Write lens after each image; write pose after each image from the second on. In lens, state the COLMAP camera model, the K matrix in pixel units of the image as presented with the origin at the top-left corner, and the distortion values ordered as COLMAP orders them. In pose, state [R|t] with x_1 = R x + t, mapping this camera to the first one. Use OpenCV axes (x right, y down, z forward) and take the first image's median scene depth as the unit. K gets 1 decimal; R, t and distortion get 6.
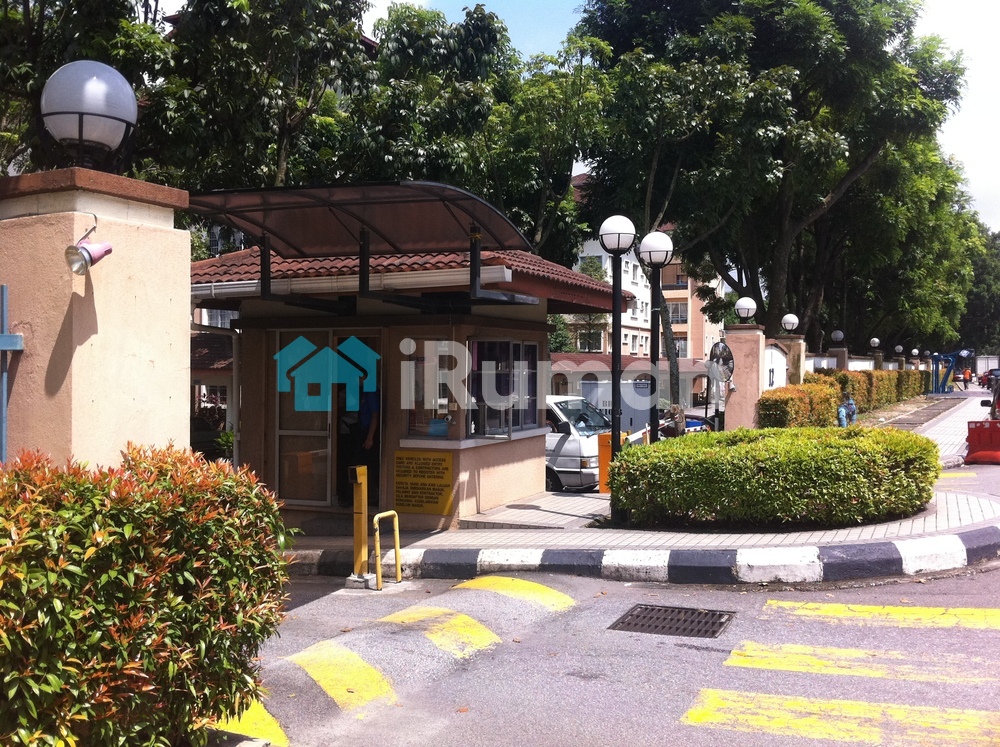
lens RADIAL K [[857.3, 0, 500.3], [0, 857.3, 377.6], [0, 0, 1]] dist [0.054643, -0.216539]
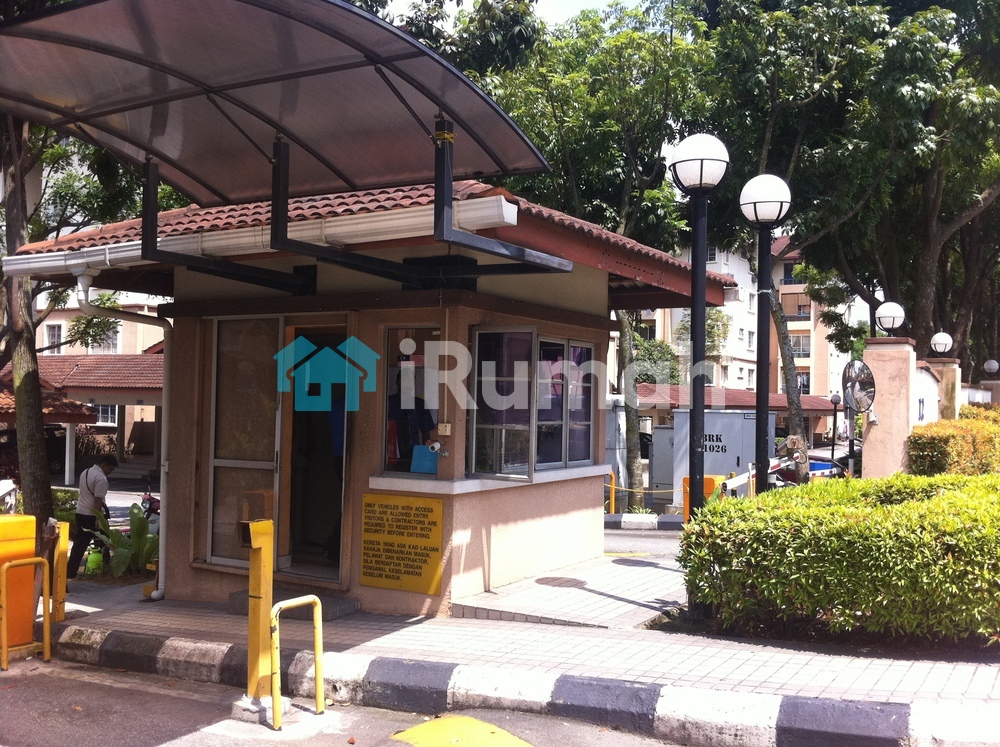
lens RADIAL K [[847.4, 0, 499.3], [0, 847.4, 370.3], [0, 0, 1]] dist [0.034904, -0.172673]
pose [[0.990644, 0.011551, -0.135983, 0.072518], [-0.018623, 0.998533, -0.050848, 0.020316], [0.135196, 0.052905, 0.989405, 0.347447]]
